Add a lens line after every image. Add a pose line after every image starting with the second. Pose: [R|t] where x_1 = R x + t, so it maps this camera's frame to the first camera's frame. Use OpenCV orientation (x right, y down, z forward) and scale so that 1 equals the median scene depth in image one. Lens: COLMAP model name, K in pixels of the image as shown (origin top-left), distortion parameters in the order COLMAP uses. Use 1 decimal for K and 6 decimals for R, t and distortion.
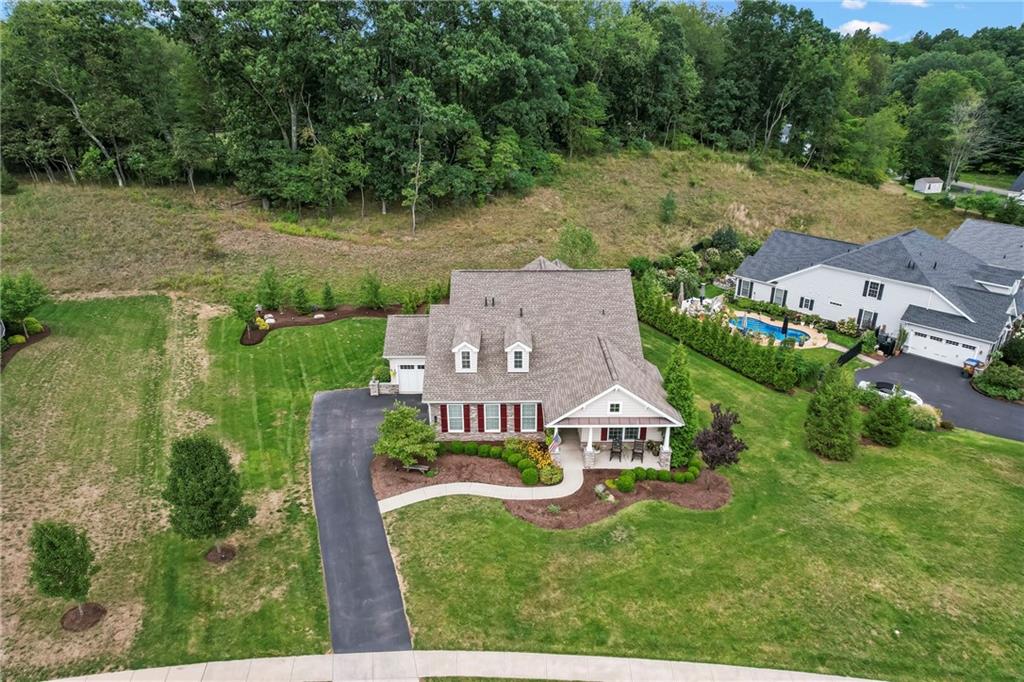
lens RADIAL K [[656.0, 0, 515.8], [0, 656.0, 349.1], [0, 0, 1]] dist [-0.085845, 0.083127]
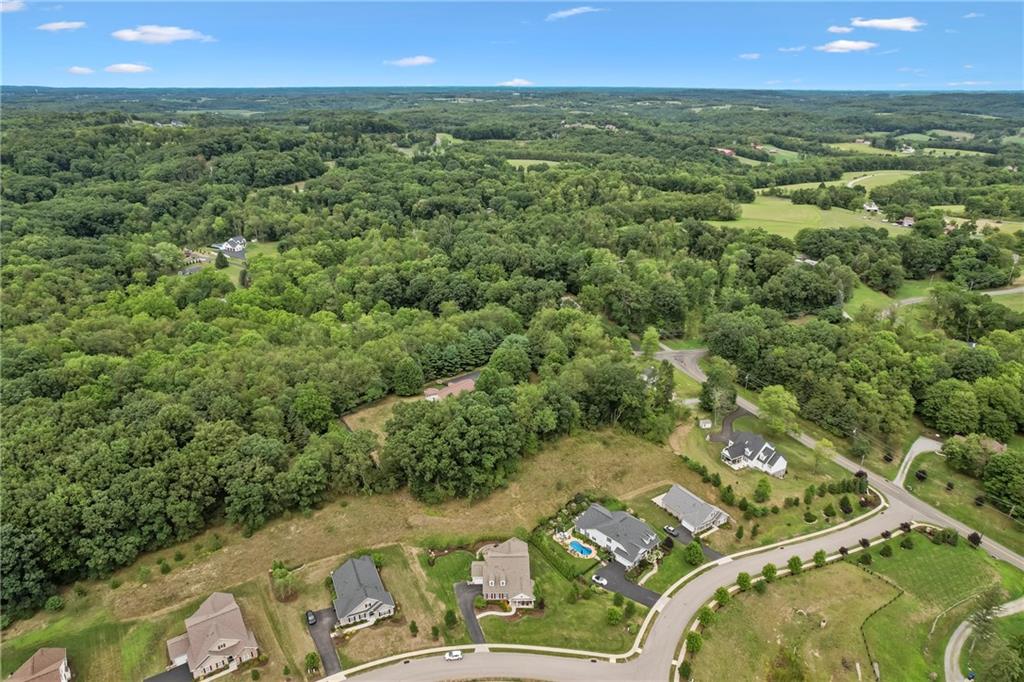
lens RADIAL K [[656.0, 0, 515.8], [0, 656.0, 349.1], [0, 0, 1]] dist [-0.085845, 0.083127]
pose [[0.999894, -0.000704, 0.014520, 0.021678], [0.000925, 0.999884, -0.015193, -1.162275], [-0.014508, 0.015205, 0.999779, -2.690443]]
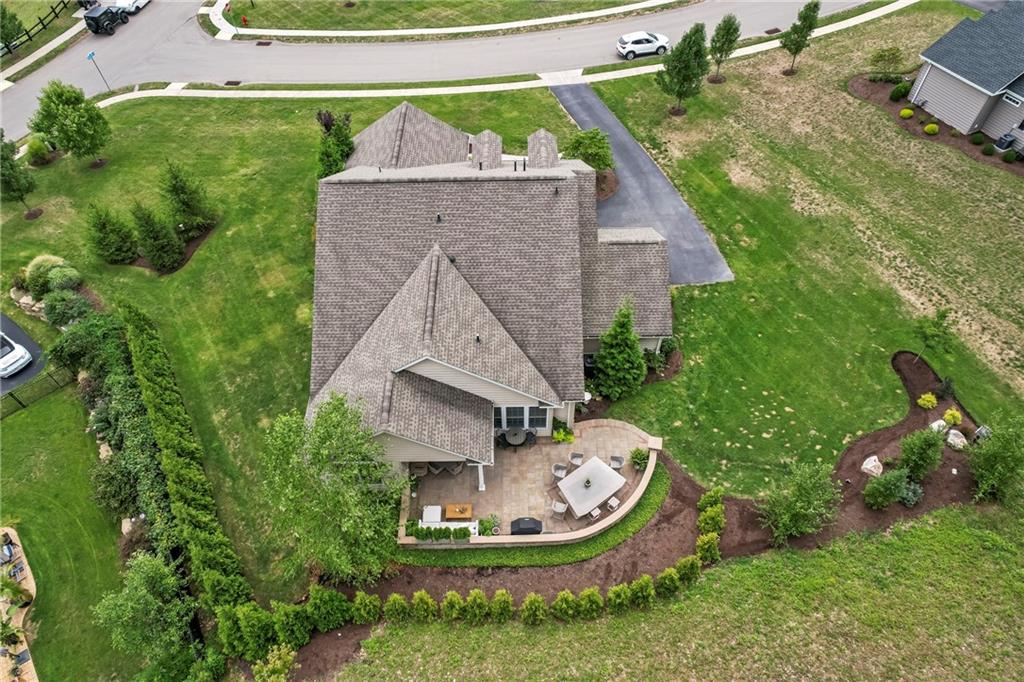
lens RADIAL K [[656.0, 0, 515.8], [0, 656.0, 349.1], [0, 0, 1]] dist [-0.085845, 0.083127]
pose [[-0.999952, 0.009308, 0.003087, -0.026980], [0.005619, 0.285865, 0.958253, -0.599111], [0.008037, 0.958225, -0.285904, 1.129909]]
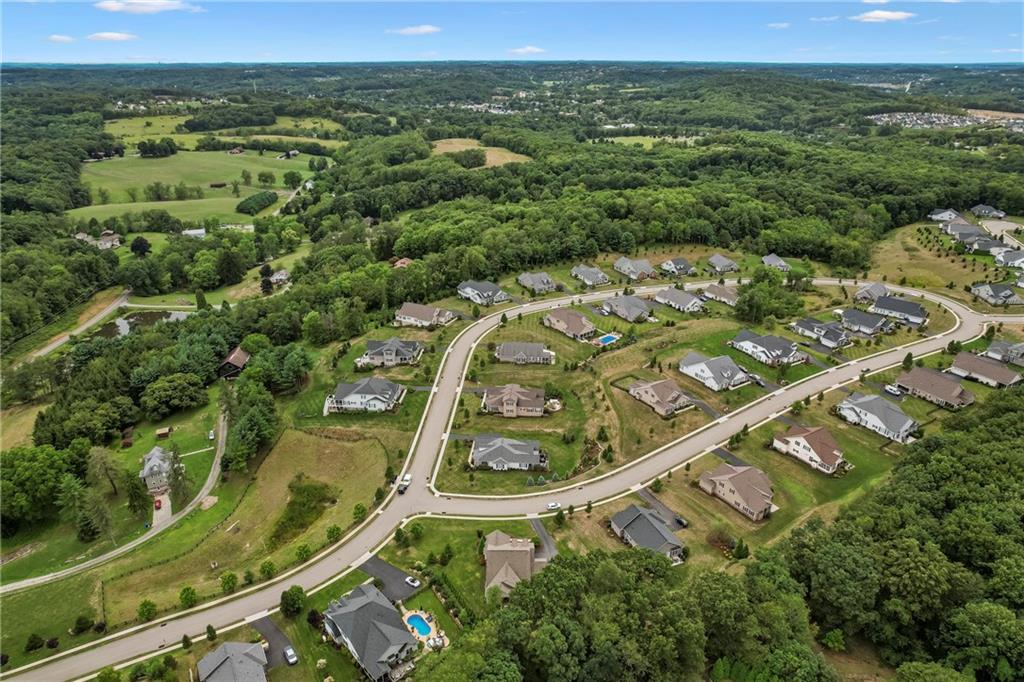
lens RADIAL K [[656.0, 0, 515.8], [0, 656.0, 349.1], [0, 0, 1]] dist [-0.085845, 0.083127]
pose [[-0.999929, -0.005695, 0.010510, -0.034615], [0.003917, 0.674566, 0.738204, -3.286601], [-0.011294, 0.738192, -0.674496, 2.327957]]
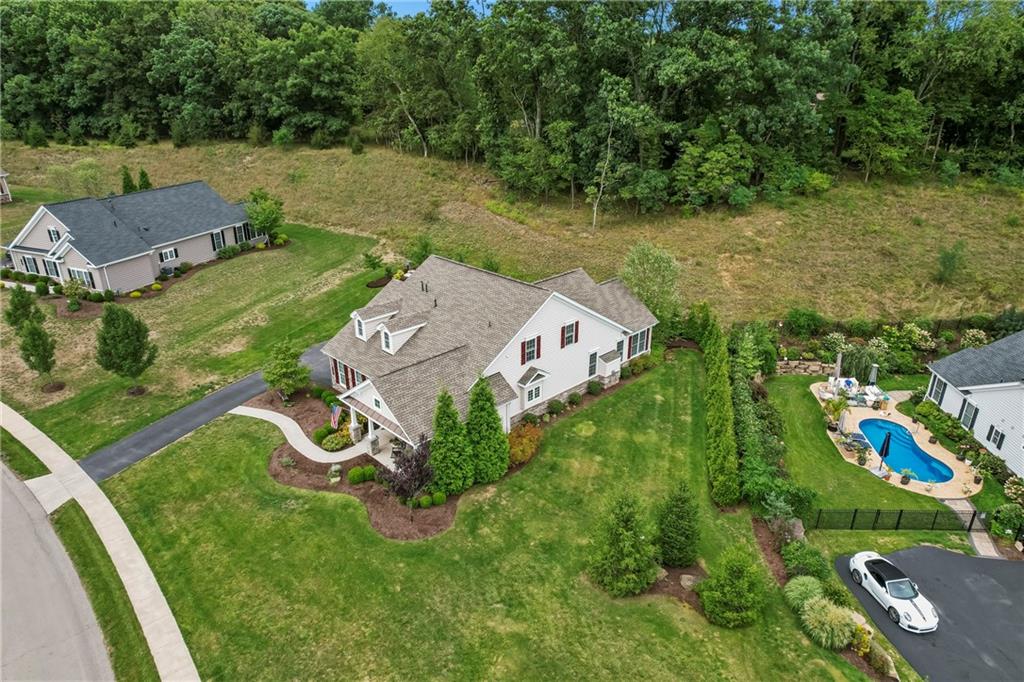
lens RADIAL K [[656.0, 0, 515.8], [0, 656.0, 349.1], [0, 0, 1]] dist [-0.085845, 0.083127]
pose [[0.698808, 0.284706, -0.656209, 0.620275], [-0.284577, 0.952307, 0.110122, -0.106952], [0.656265, 0.109788, 0.746500, 0.248990]]
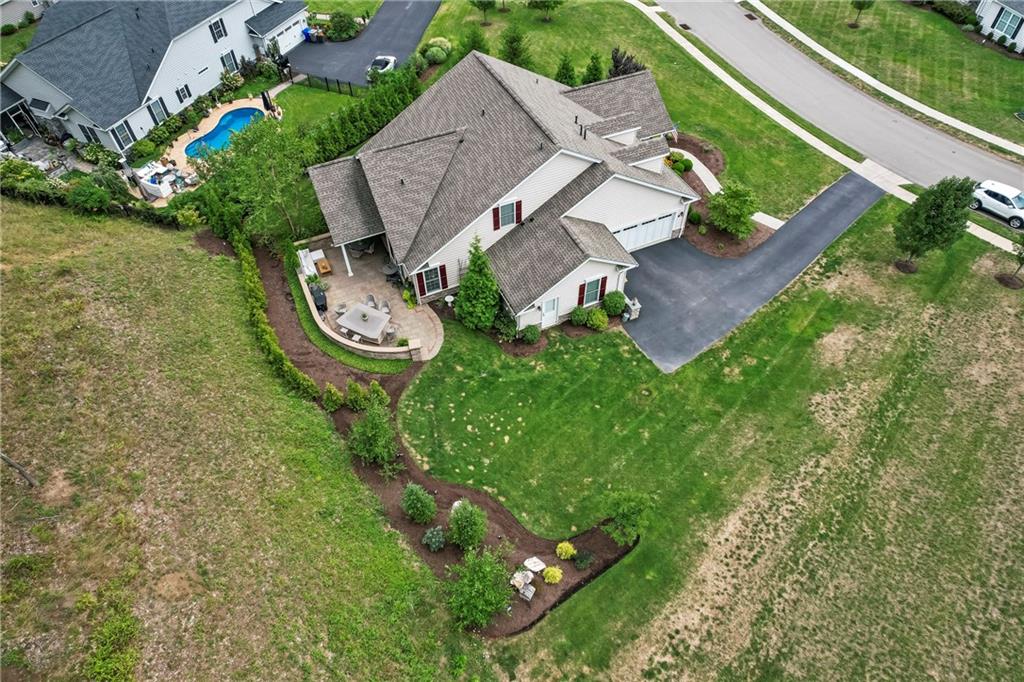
lens RADIAL K [[656.0, 0, 515.8], [0, 656.0, 349.1], [0, 0, 1]] dist [-0.085845, 0.083127]
pose [[-0.409952, -0.698132, 0.586985, -0.565876], [0.367261, 0.462730, 0.806846, -0.532557], [-0.834900, 0.546345, 0.066700, 0.925780]]
